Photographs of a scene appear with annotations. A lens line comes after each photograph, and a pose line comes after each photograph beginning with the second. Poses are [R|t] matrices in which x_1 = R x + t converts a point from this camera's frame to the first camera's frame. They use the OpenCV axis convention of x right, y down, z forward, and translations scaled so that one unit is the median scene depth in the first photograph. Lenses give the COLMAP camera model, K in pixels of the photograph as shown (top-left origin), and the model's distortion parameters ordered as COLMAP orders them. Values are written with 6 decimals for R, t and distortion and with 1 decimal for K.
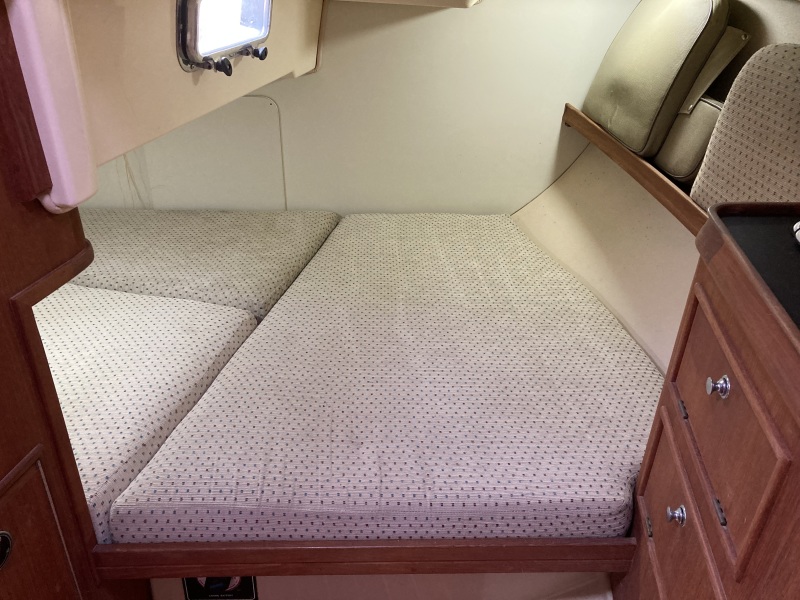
lens RADIAL K [[655.3, 0, 396.2], [0, 655.3, 286.2], [0, 0, 1]] dist [0.031690, -0.025207]
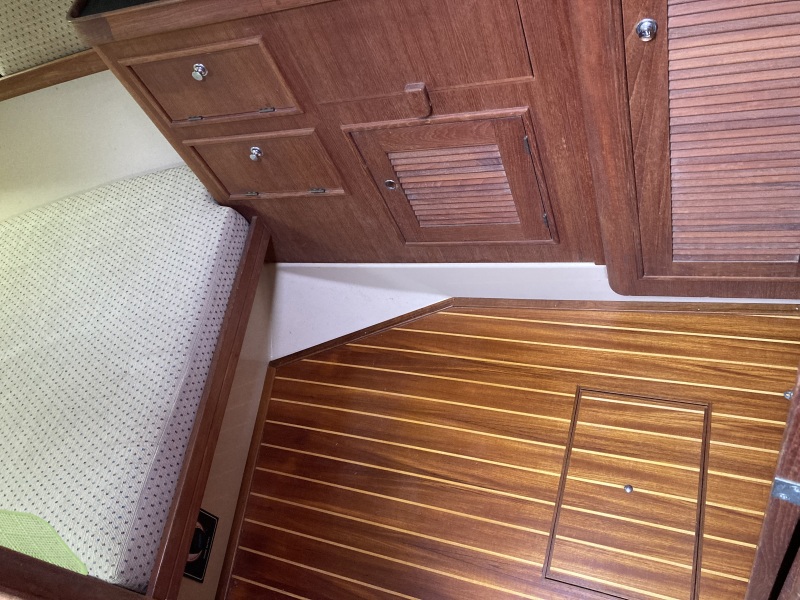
lens RADIAL K [[655.3, 0, 401.5], [0, 655.3, 297.6], [0, 0, 1]] dist [0.031690, -0.025207]
pose [[0.101523, -0.832288, 0.544967, -0.575651], [0.747941, 0.425054, 0.509818, -0.047117], [-0.655956, 0.355845, 0.665655, -0.146838]]
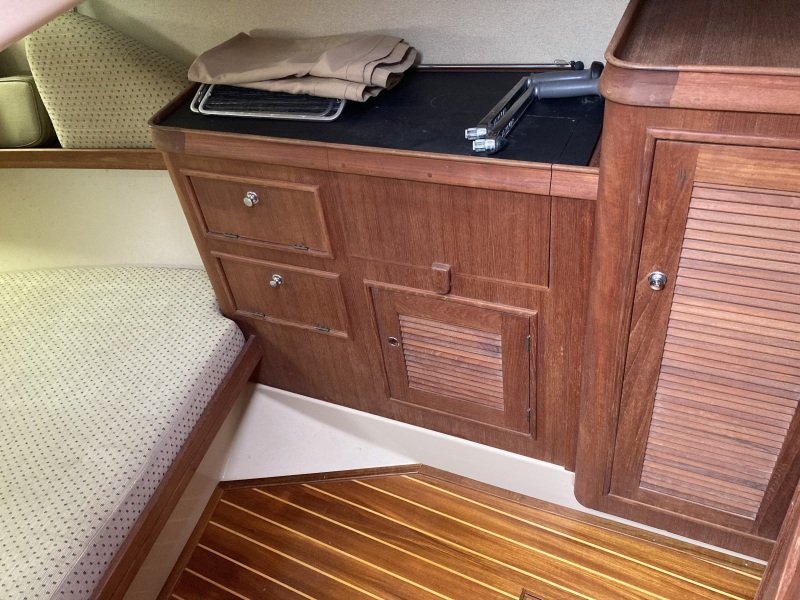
lens RADIAL K [[655.3, 0, 410.4], [0, 655.3, 290.9], [0, 0, 1]] dist [0.031690, -0.025207]
pose [[0.256263, -0.637977, 0.726164, -0.591694], [0.569314, 0.706740, 0.420001, -0.120327], [-0.781160, 0.305785, 0.544320, -0.147541]]
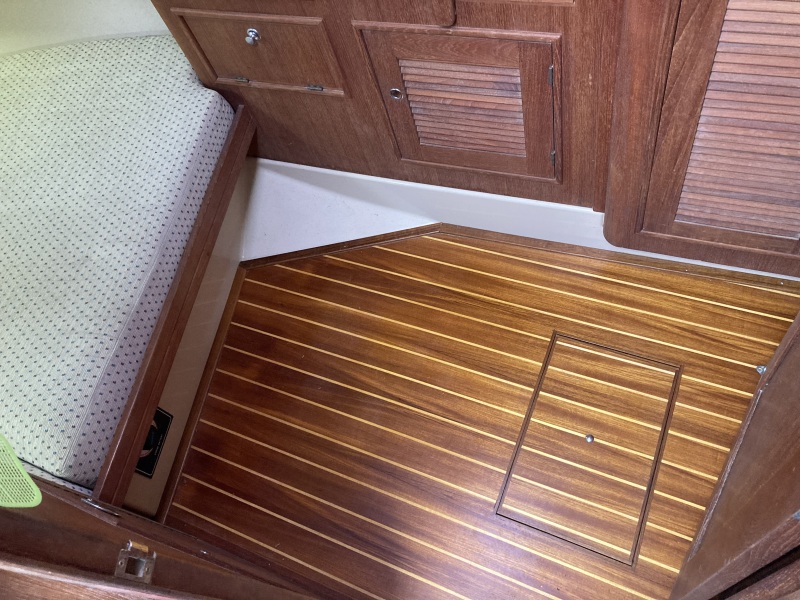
lens RADIAL K [[655.3, 0, 409.4], [0, 655.3, 292.1], [0, 0, 1]] dist [0.031690, -0.025207]
pose [[0.182519, -0.879617, 0.439272, -0.526611], [0.649347, 0.443318, 0.617914, -0.063271], [-0.738265, 0.172460, 0.652091, -0.088404]]
